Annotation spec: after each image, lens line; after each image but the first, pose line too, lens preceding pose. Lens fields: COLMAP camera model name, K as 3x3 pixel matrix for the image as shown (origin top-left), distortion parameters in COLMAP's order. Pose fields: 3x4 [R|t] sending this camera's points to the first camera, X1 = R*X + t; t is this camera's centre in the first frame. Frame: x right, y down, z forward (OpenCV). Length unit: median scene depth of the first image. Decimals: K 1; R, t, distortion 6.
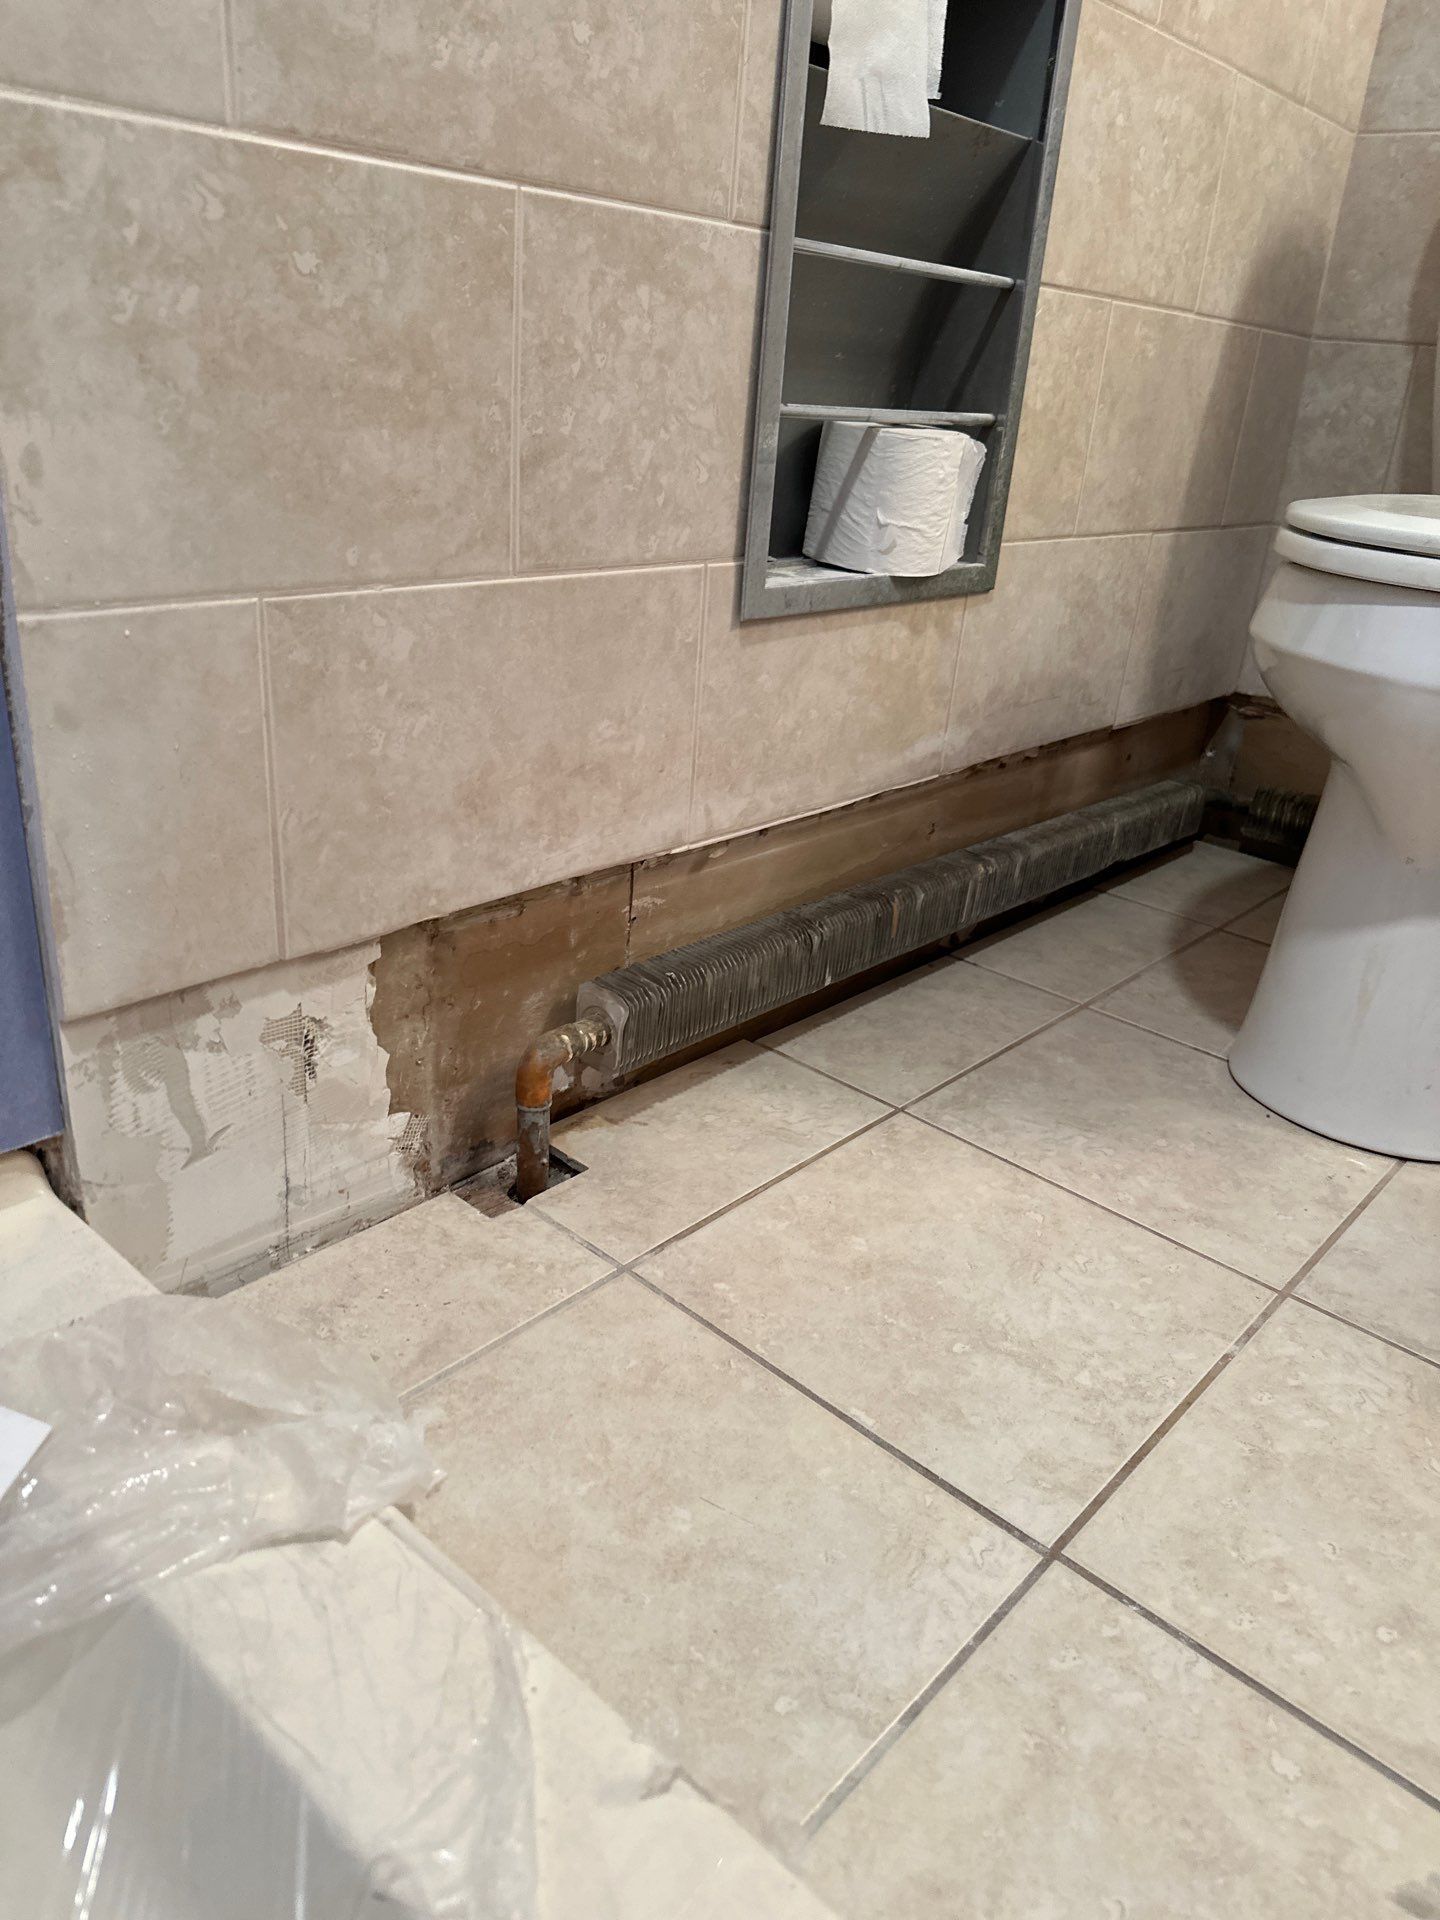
lens RADIAL K [[1357.3, 0, 723.9], [0, 1357.3, 949.7], [0, 0, 1]] dist [0.035947, -0.048246]
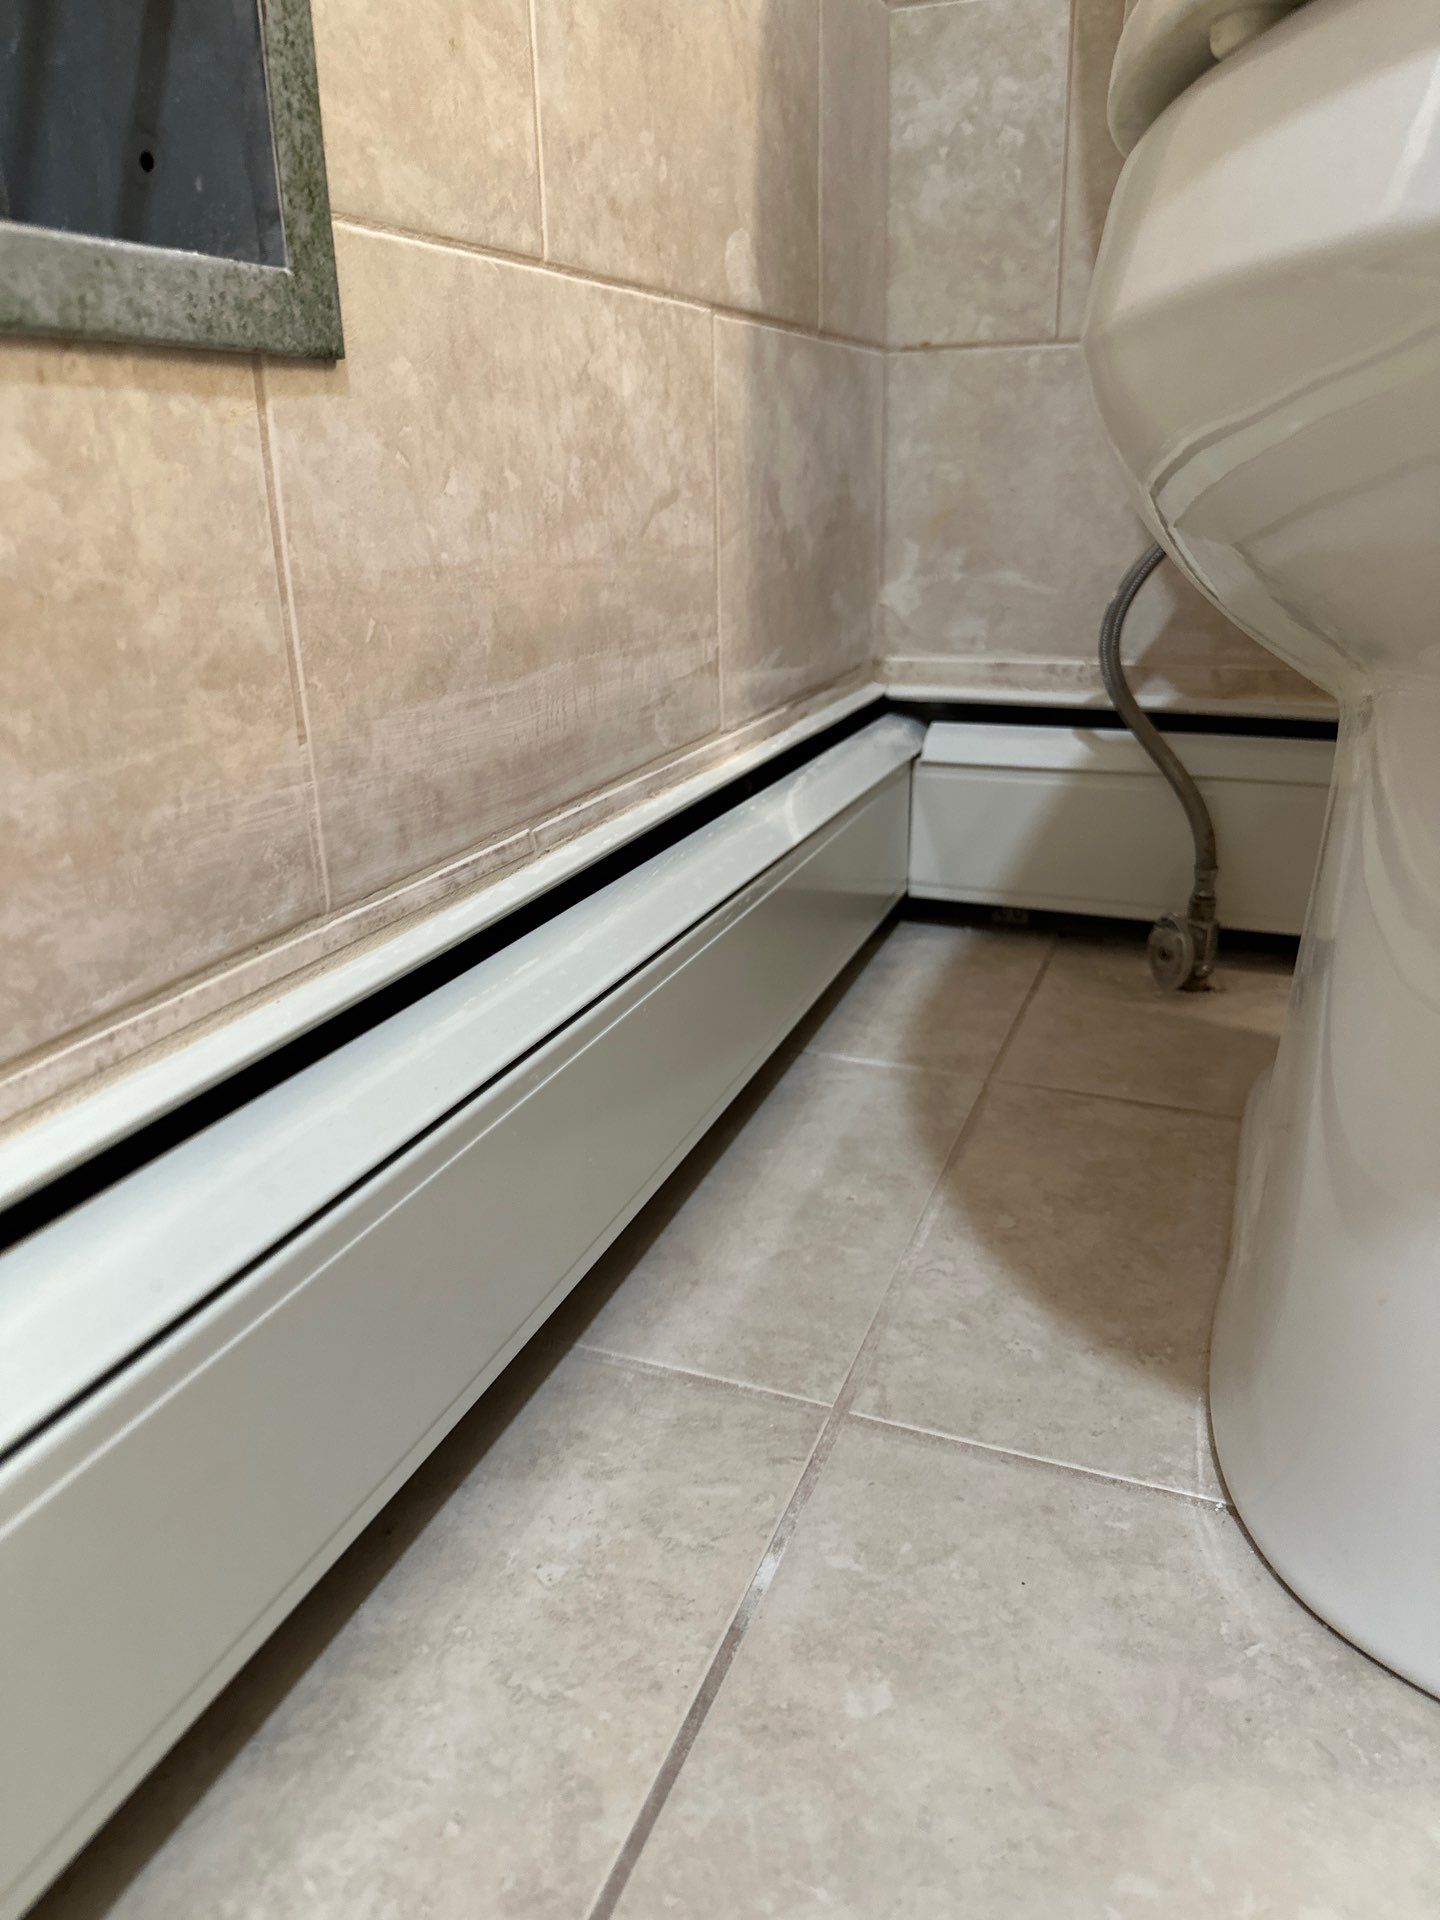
lens RADIAL K [[1357.3, 0, 721.0], [0, 1357.3, 952.6], [0, 0, 1]] dist [0.035947, -0.048246]
pose [[0.931770, -0.207078, 0.298200, 0.137408], [0.224537, 0.974141, -0.025131, -0.081971], [-0.285285, 0.090374, 0.954173, 0.594642]]
